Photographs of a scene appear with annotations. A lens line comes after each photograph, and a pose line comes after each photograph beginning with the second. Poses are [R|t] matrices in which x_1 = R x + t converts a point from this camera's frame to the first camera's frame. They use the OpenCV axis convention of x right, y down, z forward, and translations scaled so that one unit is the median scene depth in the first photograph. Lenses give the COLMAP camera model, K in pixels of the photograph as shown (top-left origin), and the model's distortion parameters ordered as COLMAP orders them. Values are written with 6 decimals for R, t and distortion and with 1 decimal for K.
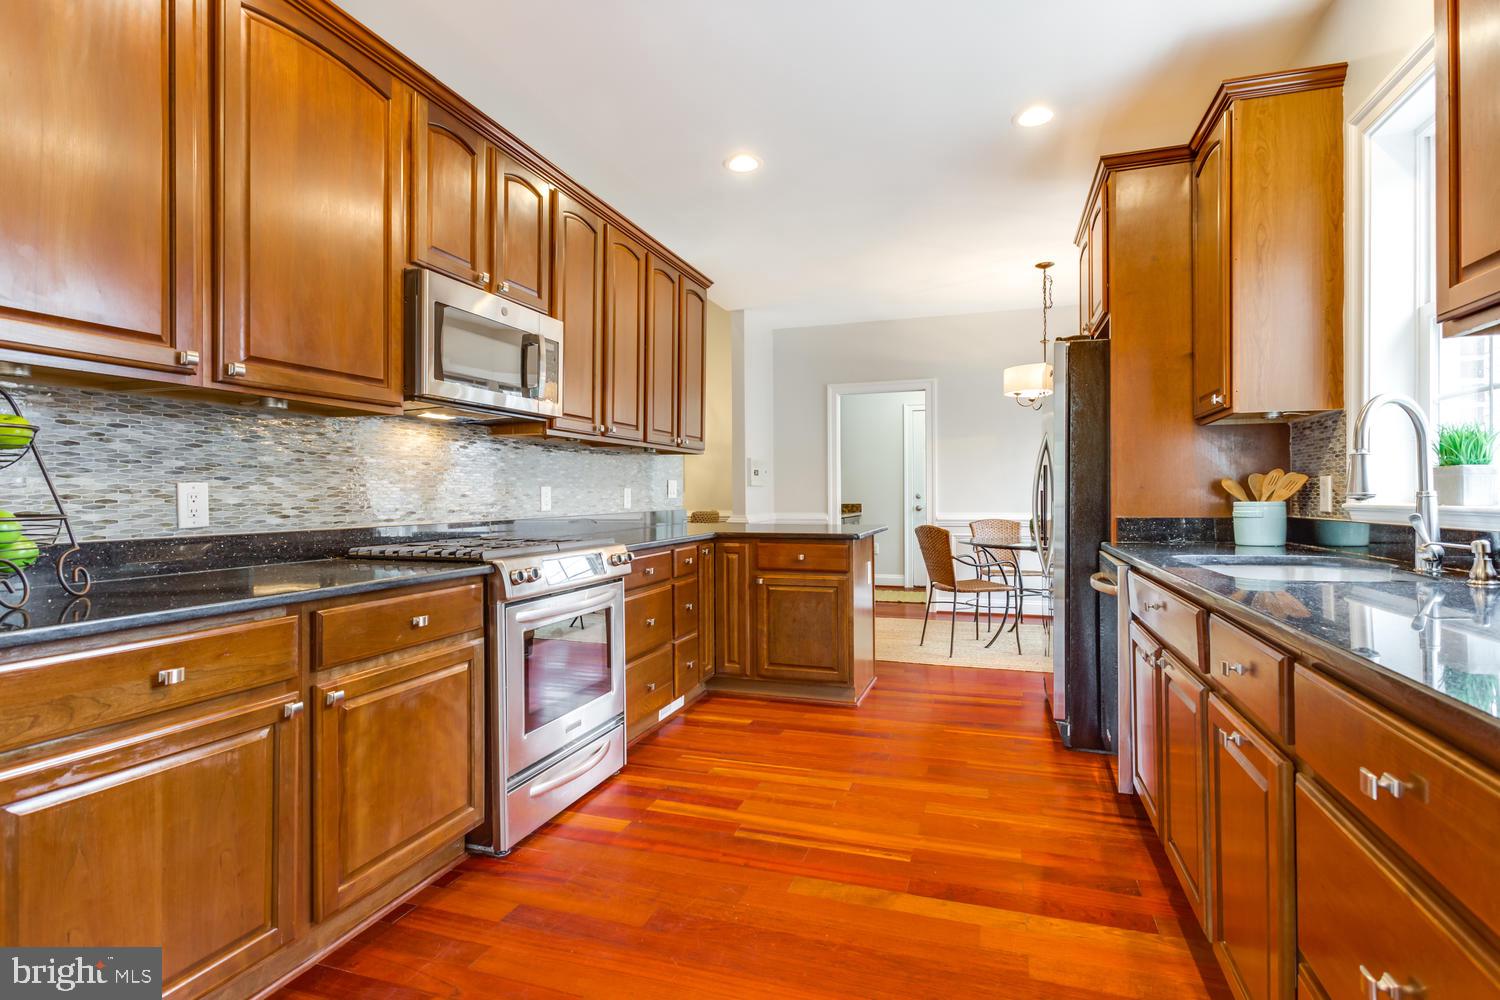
lens RADIAL K [[729.7, 0, 754.0], [0, 729.7, 494.7], [0, 0, 1]] dist [0.000824, -0.004723]
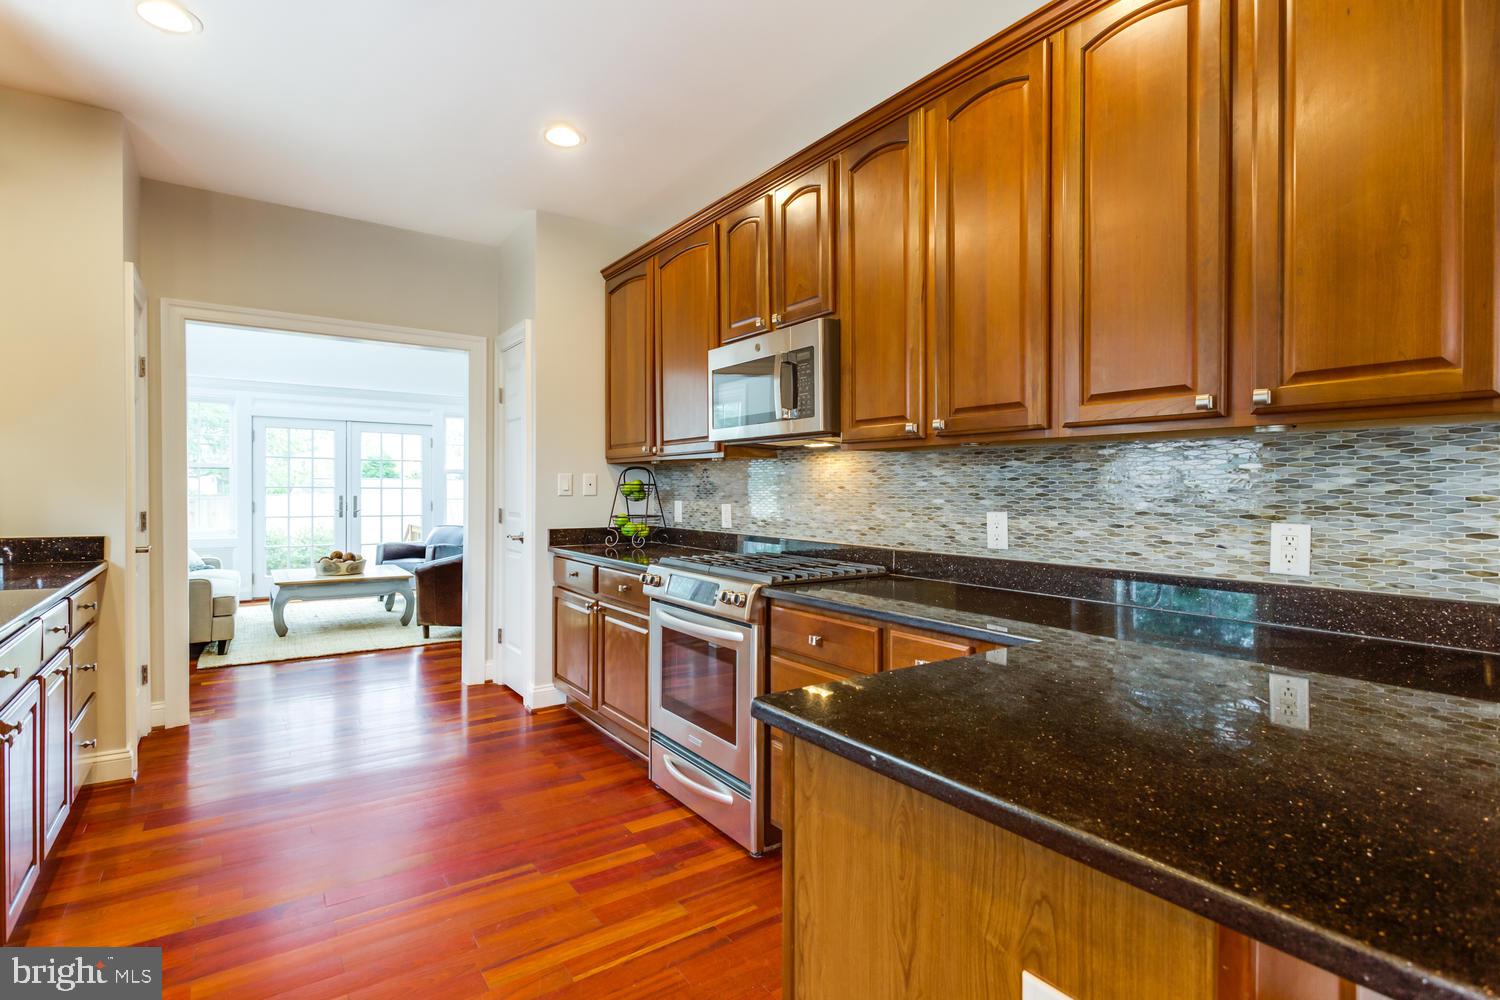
lens RADIAL K [[729.7, 0, 754.0], [0, 729.7, 494.7], [0, 0, 1]] dist [0.000824, -0.004723]
pose [[-0.586065, 0.012230, -0.810171, 0.523070], [0.000452, 0.999891, 0.014767, -0.049923], [0.810264, 0.008289, -0.586007, 1.592691]]
